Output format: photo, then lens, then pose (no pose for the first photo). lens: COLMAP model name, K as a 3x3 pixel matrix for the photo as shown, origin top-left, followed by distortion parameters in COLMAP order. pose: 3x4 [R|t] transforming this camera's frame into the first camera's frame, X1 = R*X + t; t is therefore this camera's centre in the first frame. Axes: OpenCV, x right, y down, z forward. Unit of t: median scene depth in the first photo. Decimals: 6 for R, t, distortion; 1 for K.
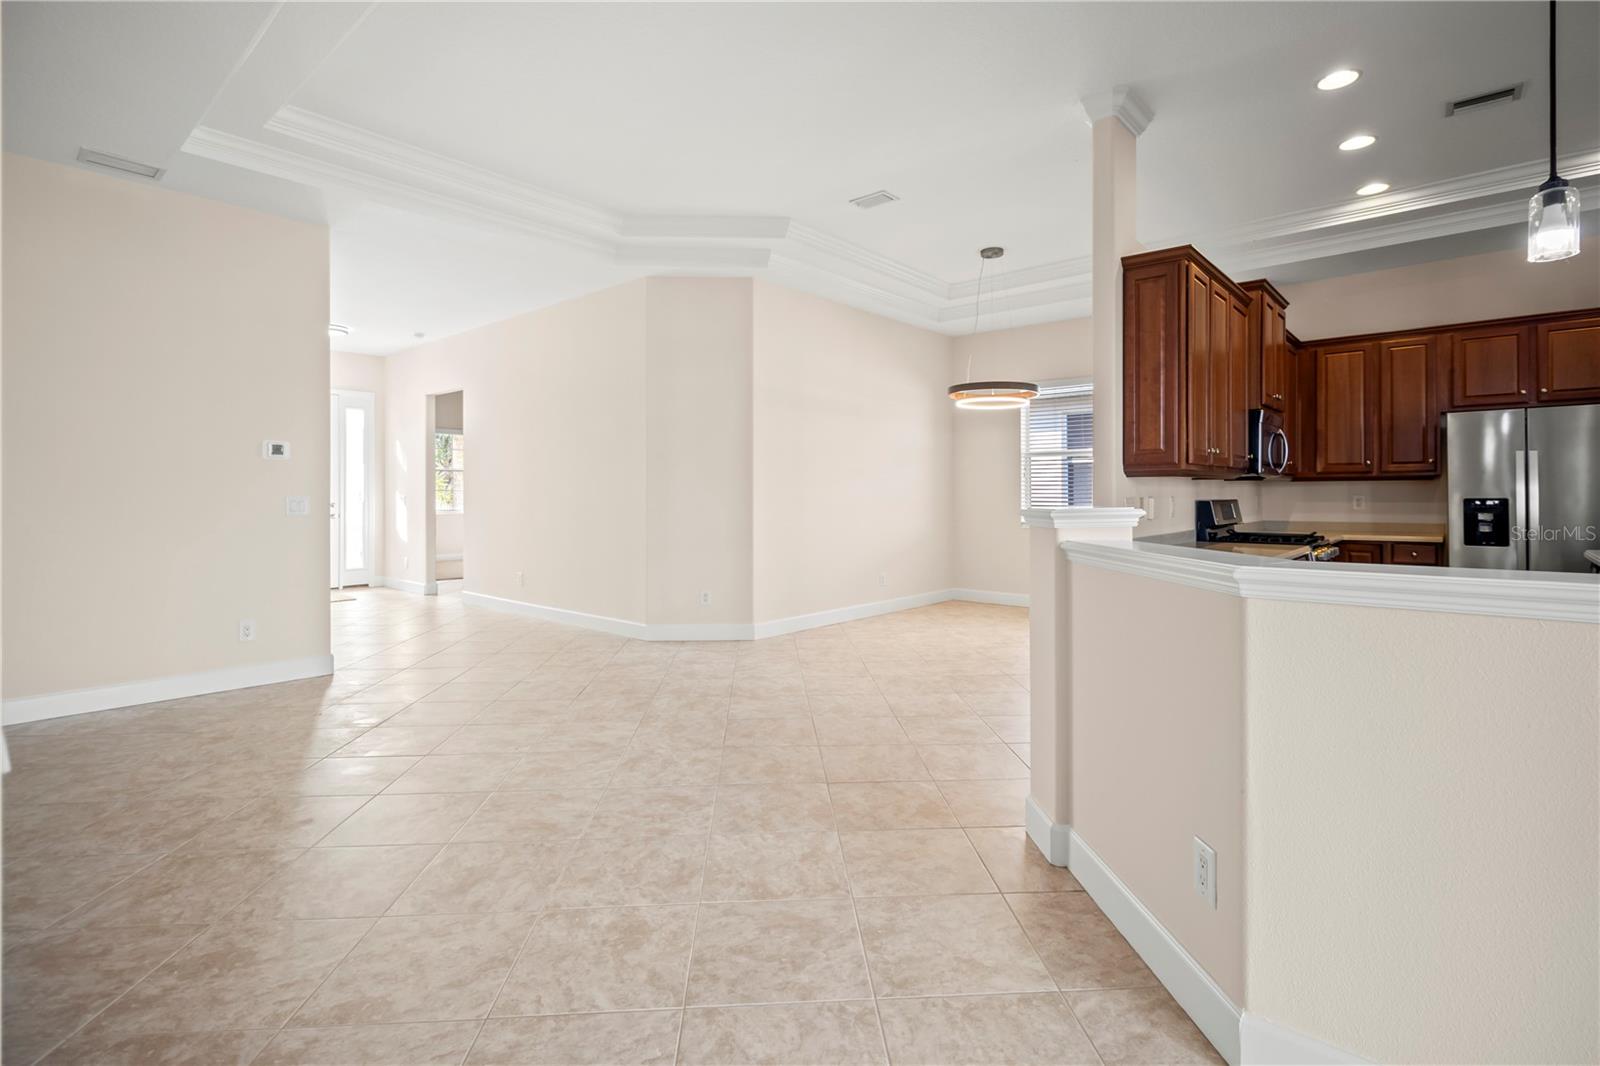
lens RADIAL K [[749.5, 0, 785.0], [0, 749.5, 504.2], [0, 0, 1]] dist [0.001765, -0.001086]
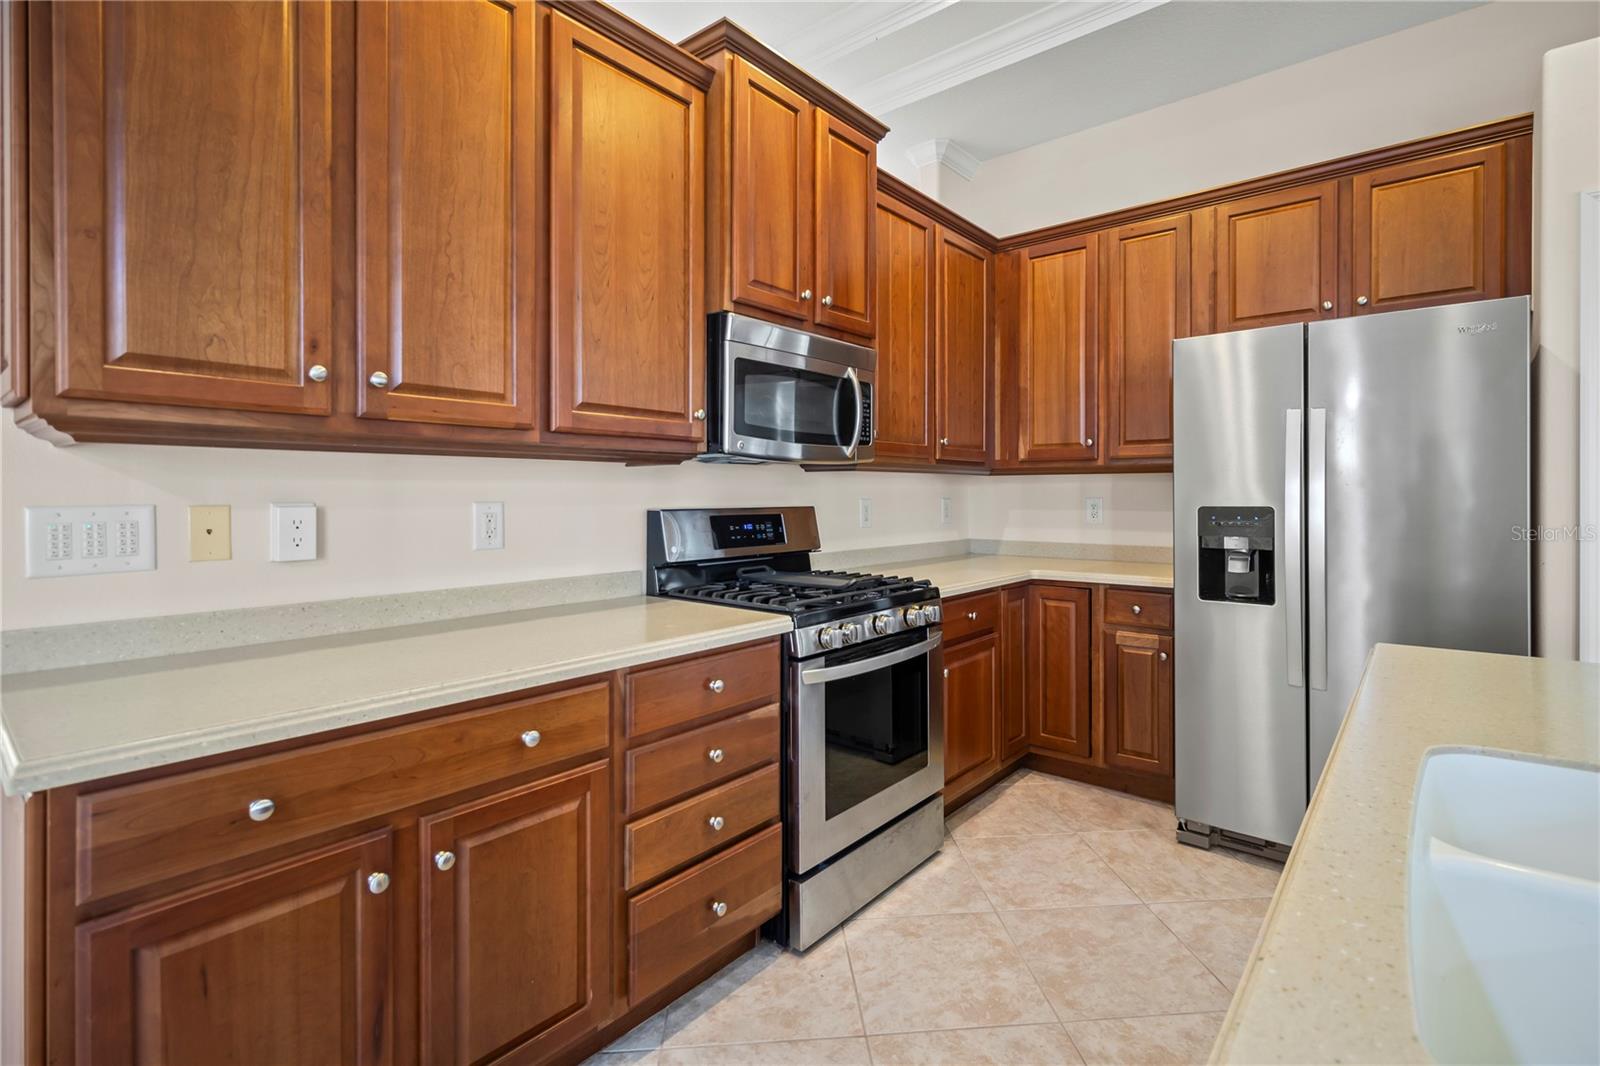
lens RADIAL K [[749.5, 0, 811.3], [0, 749.5, 487.9], [0, 0, 1]] dist [0.001765, -0.001086]
pose [[0.998976, -0.000042, 0.045254, 0.549434], [0.001552, 0.999443, -0.033337, -0.002948], [-0.045227, 0.033373, 0.998419, 0.453098]]
